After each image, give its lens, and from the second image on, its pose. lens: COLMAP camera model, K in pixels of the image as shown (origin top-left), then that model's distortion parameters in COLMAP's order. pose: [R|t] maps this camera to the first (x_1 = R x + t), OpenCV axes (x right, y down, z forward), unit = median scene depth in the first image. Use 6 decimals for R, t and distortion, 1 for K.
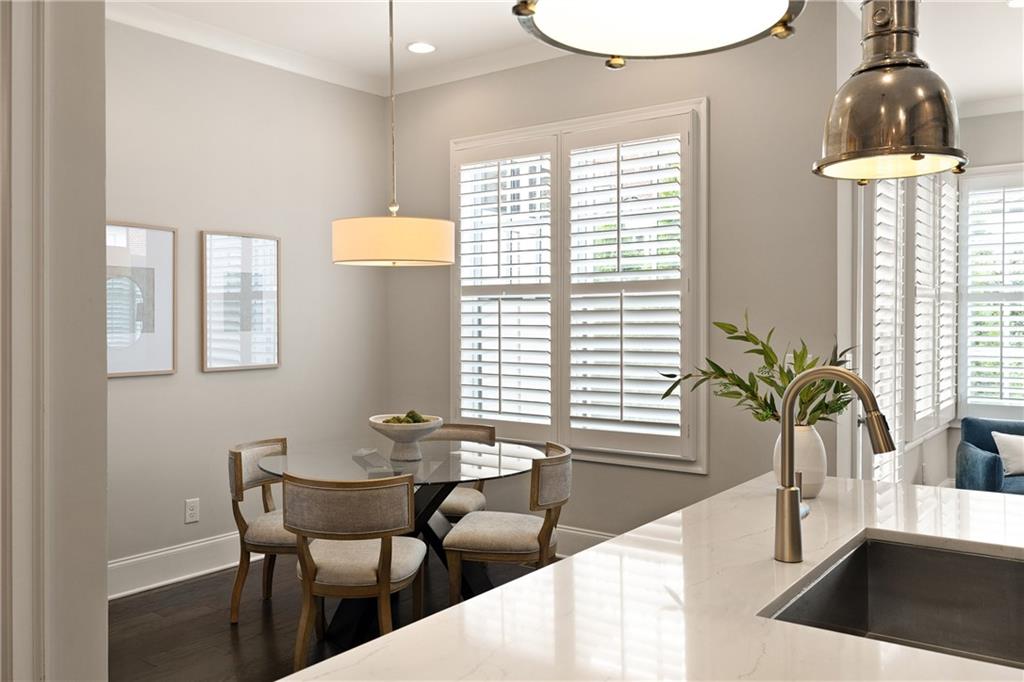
lens RADIAL K [[843.8, 0, 505.2], [0, 843.8, 333.1], [0, 0, 1]] dist [-0.007748, 0.014983]
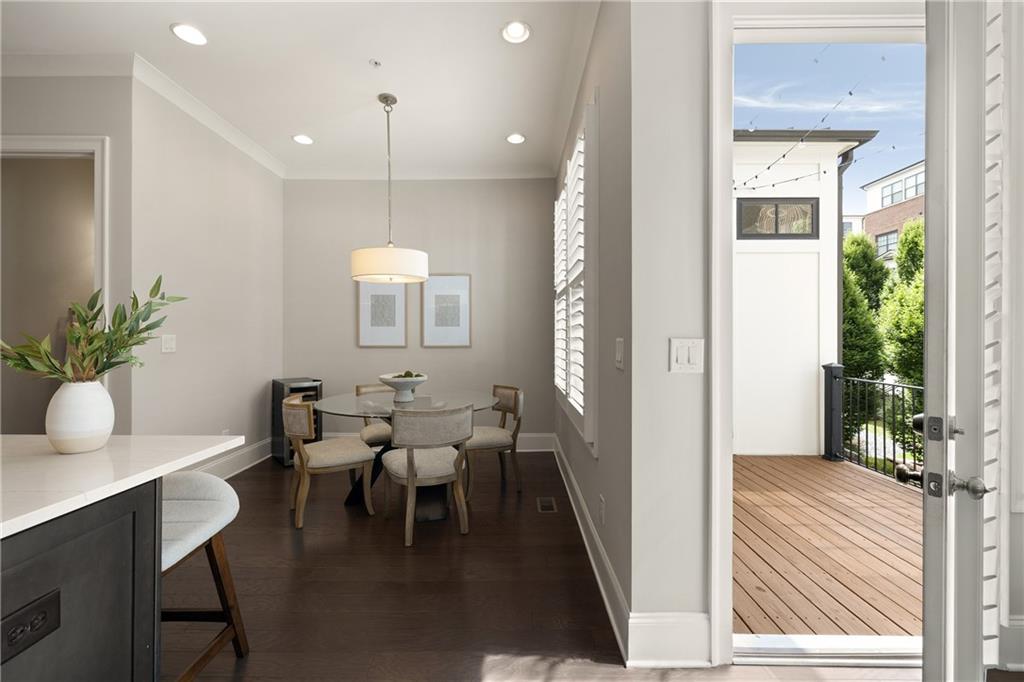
lens RADIAL K [[426.2, 0, 511.9], [0, 426.2, 336.1], [0, 0, 1]] dist [-0.000338, 0.000965]
pose [[0.597461, 0.004868, -0.801883, 0.581438], [-0.015631, 0.999862, -0.005577, 0.024221], [0.801746, 0.015867, 0.597455, 0.604778]]
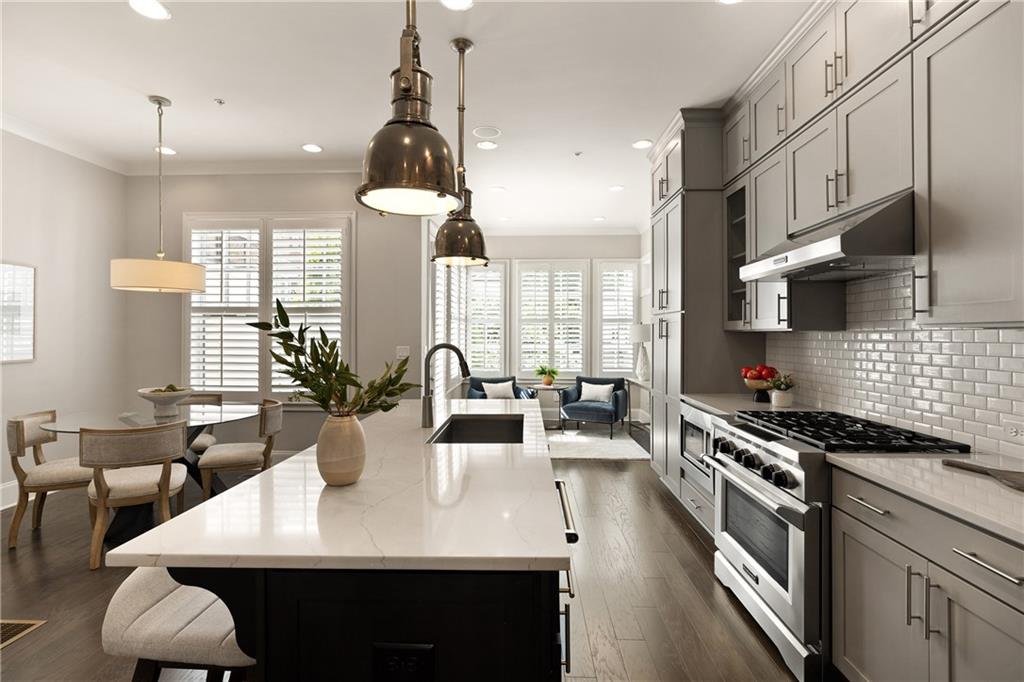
lens RADIAL K [[491.6, 0, 509.9], [0, 491.6, 330.9], [0, 0, 1]] dist [-0.004701, 0.000046]
pose [[0.824445, 0.007926, 0.565886, -0.095615], [0.004796, 0.999768, -0.020991, 0.012972], [-0.565921, 0.020020, 0.824216, -0.097564]]
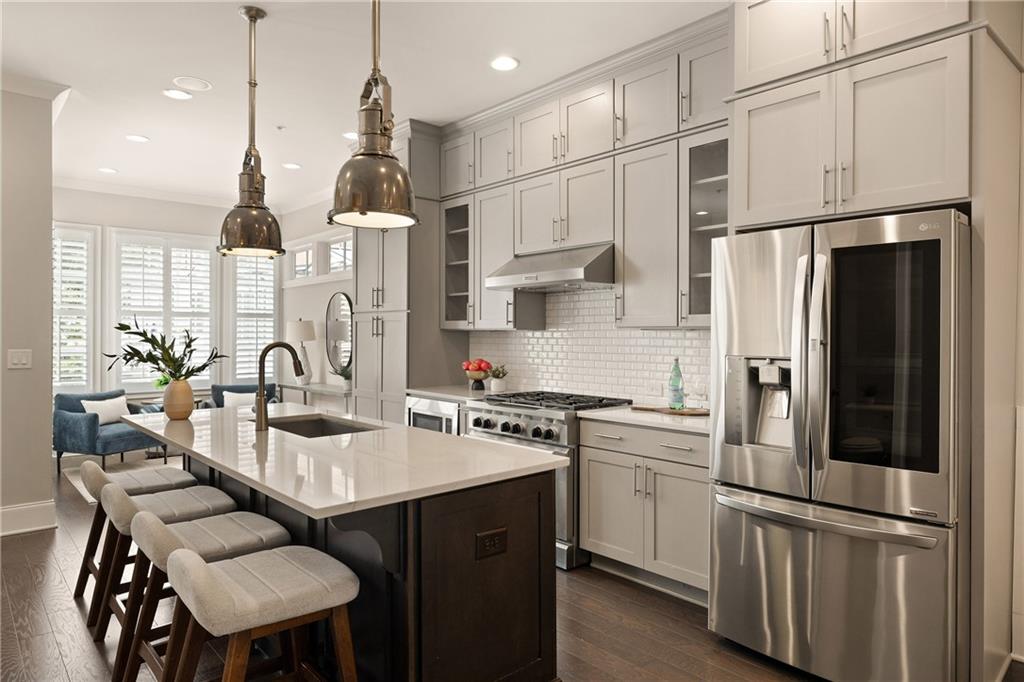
lens RADIAL K [[631.2, 0, 506.9], [0, 631.2, 335.4], [0, 0, 1]] dist [-0.003031, -0.000053]
pose [[0.211260, 0.000203, 0.977430, -0.441448], [0.011306, 0.999933, -0.002651, 0.012800], [-0.977365, 0.011611, 0.211243, 0.008501]]
